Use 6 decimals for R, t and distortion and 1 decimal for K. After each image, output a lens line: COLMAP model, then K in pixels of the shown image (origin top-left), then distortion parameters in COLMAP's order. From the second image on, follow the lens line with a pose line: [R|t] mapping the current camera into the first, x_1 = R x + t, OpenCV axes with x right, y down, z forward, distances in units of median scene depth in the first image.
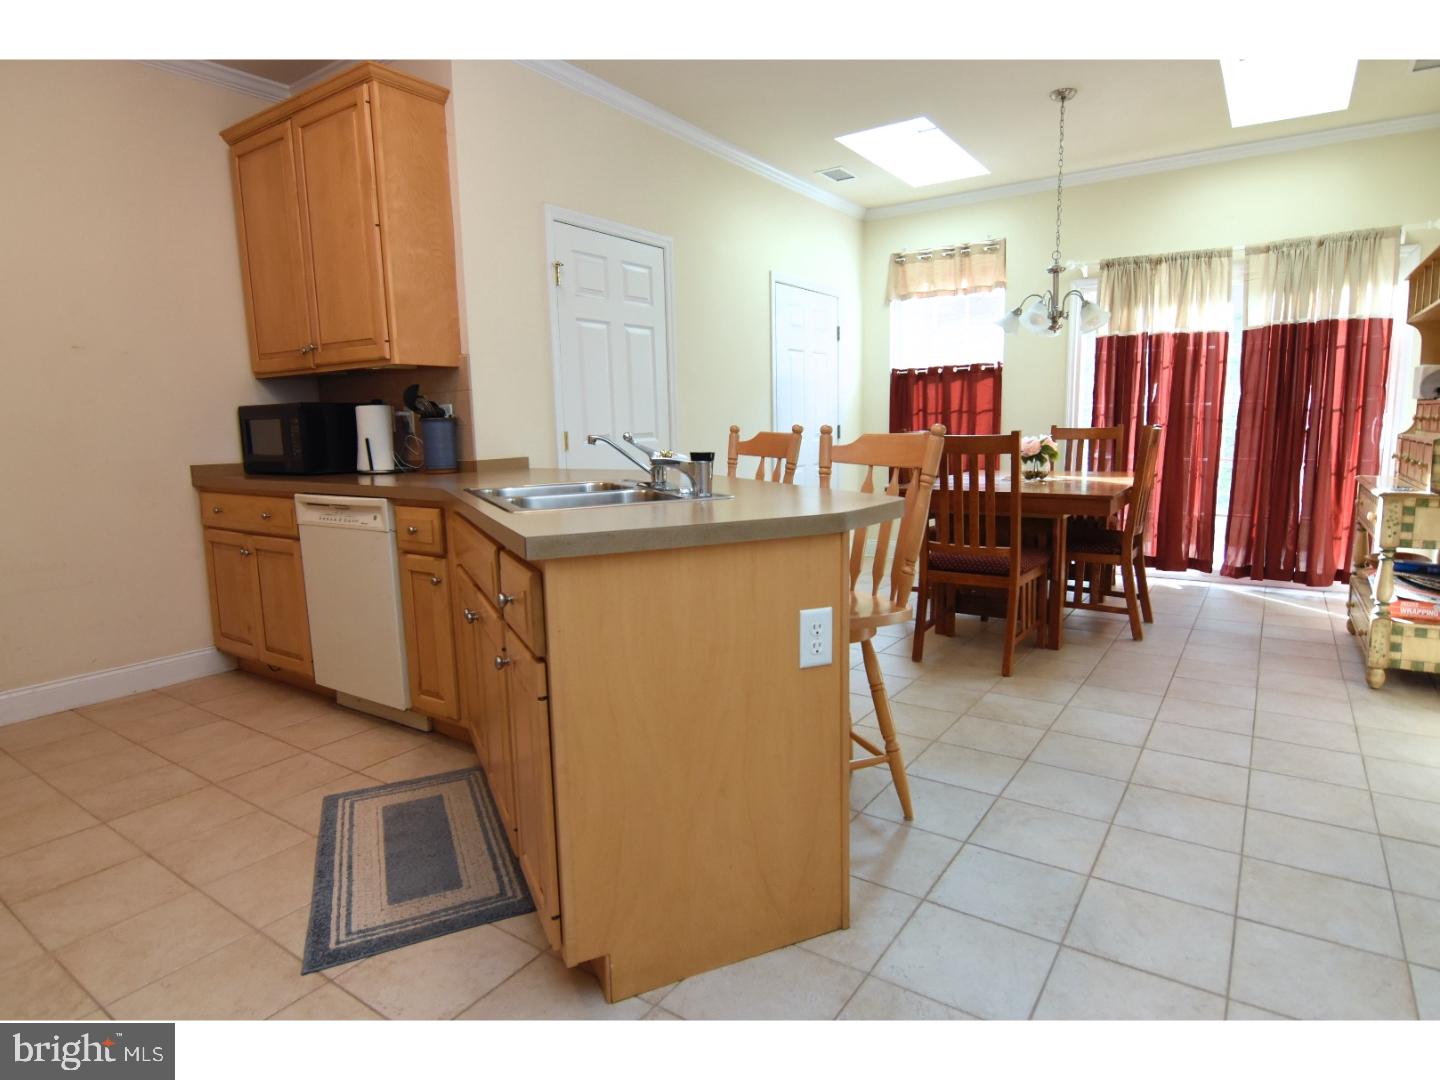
lens RADIAL K [[776.2, 0, 729.9], [0, 776.2, 536.1], [0, 0, 1]] dist [0.006829, -0.020650]
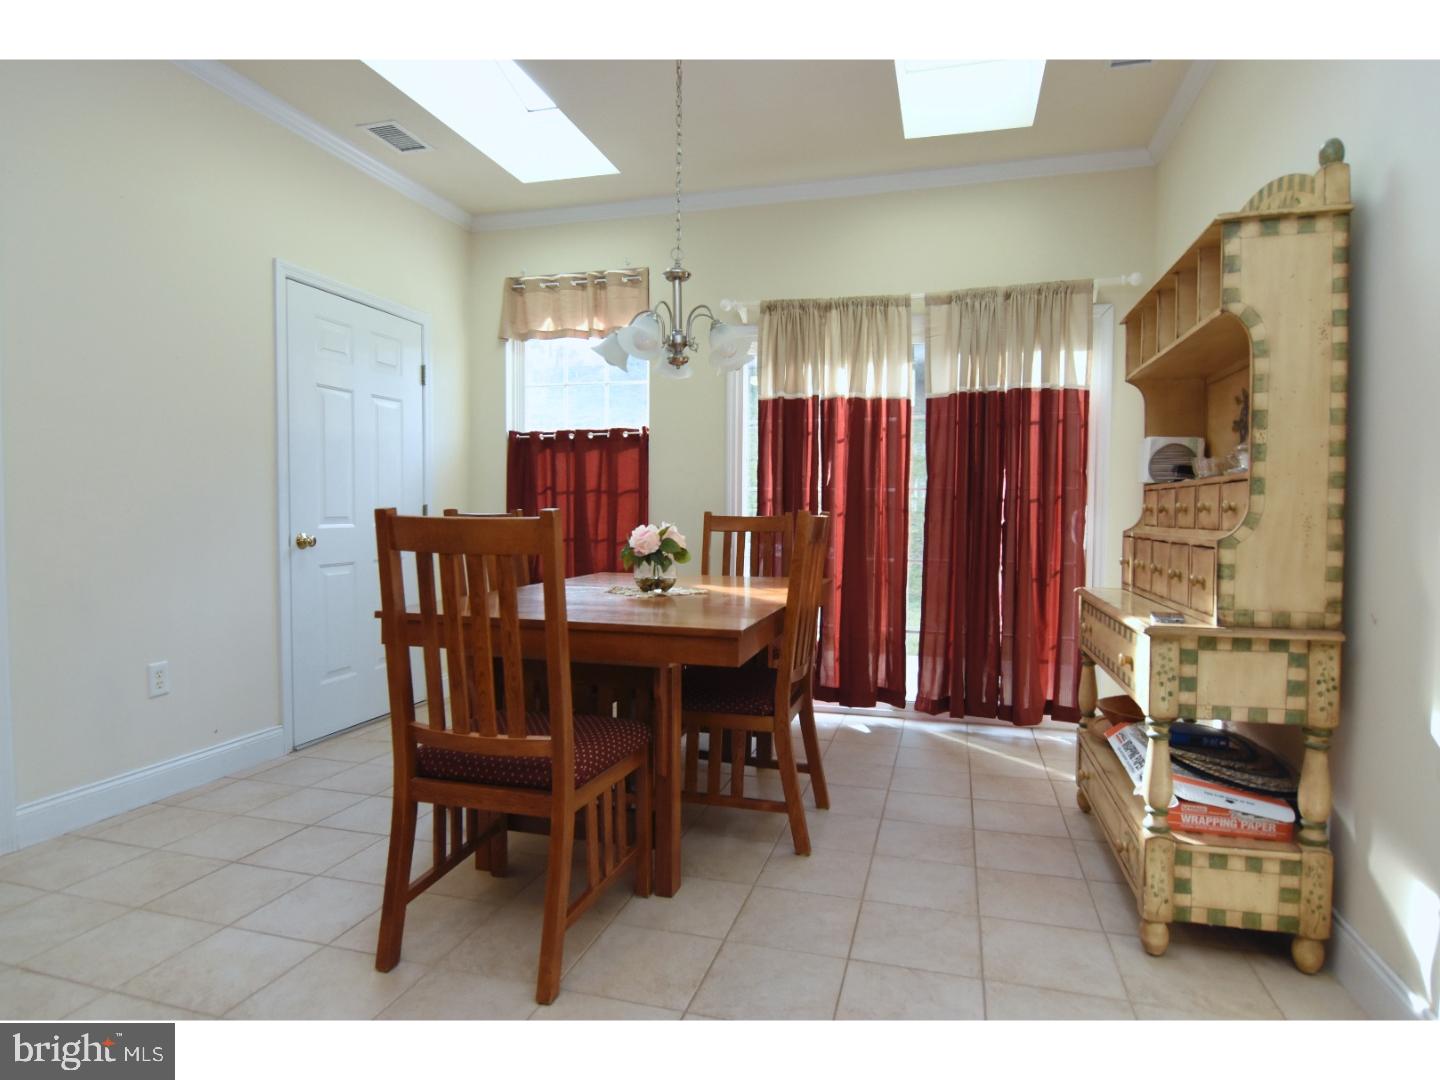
lens RADIAL K [[741.8, 0, 720.0], [0, 741.8, 540.0], [0, 0, 1]] dist [-0.001989, -0.000436]
pose [[0.952061, 0.016057, 0.305486, 0.230631], [0.017459, 0.994142, -0.106663, -0.044095], [-0.305409, 0.106883, 0.946204, 0.360355]]
